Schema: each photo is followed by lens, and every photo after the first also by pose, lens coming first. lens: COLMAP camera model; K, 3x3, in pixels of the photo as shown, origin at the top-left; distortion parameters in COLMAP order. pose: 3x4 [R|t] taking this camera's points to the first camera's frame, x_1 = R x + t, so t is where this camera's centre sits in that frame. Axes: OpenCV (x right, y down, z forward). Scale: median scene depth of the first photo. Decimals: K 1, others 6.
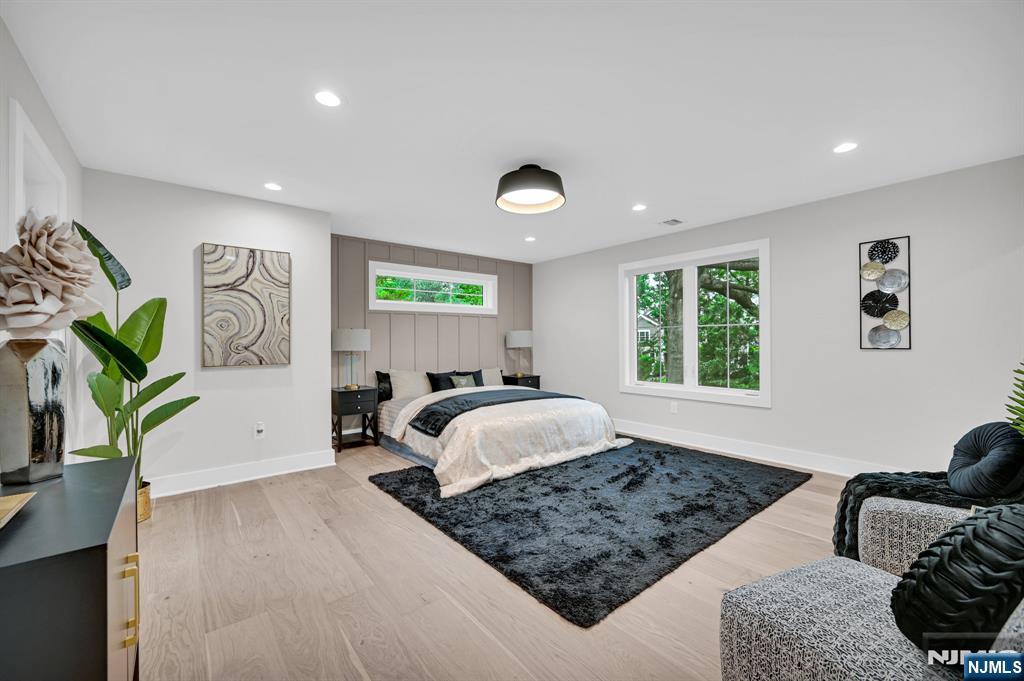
lens RADIAL K [[412.6, 0, 513.7], [0, 412.6, 341.4], [0, 0, 1]] dist [0.002284, 0.000079]
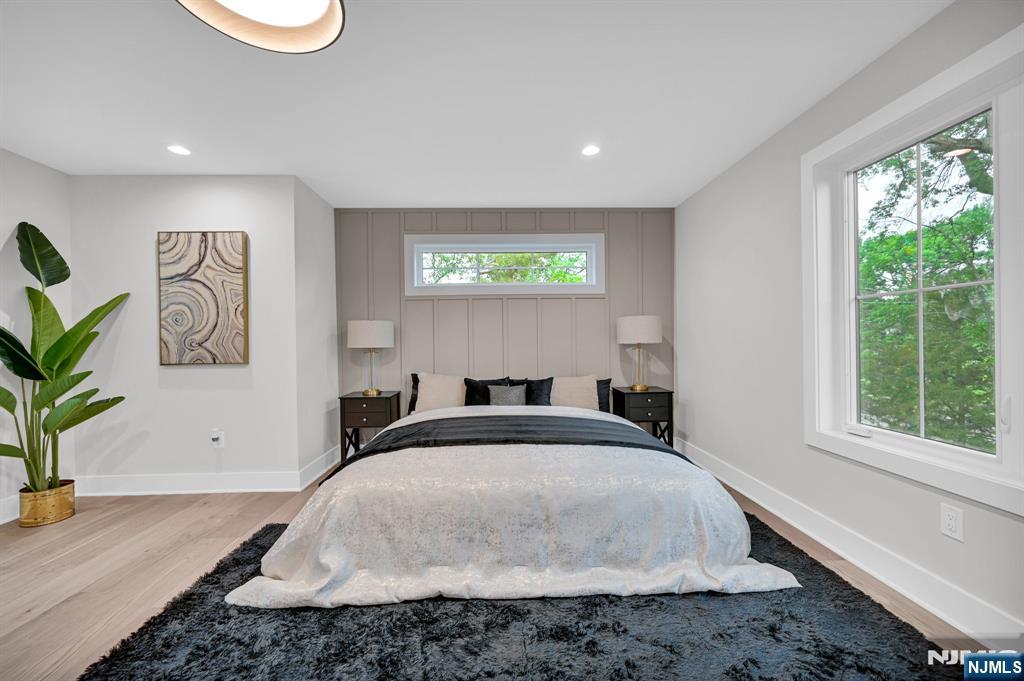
lens RADIAL K [[412.6, 0, 508.2], [0, 412.6, 341.0], [0, 0, 1]] dist [0.002284, 0.000079]
pose [[0.792358, -0.001778, -0.610054, 0.416298], [0.007768, 0.999944, 0.007176, 0.007446], [0.610007, -0.010425, 0.792328, 0.691509]]
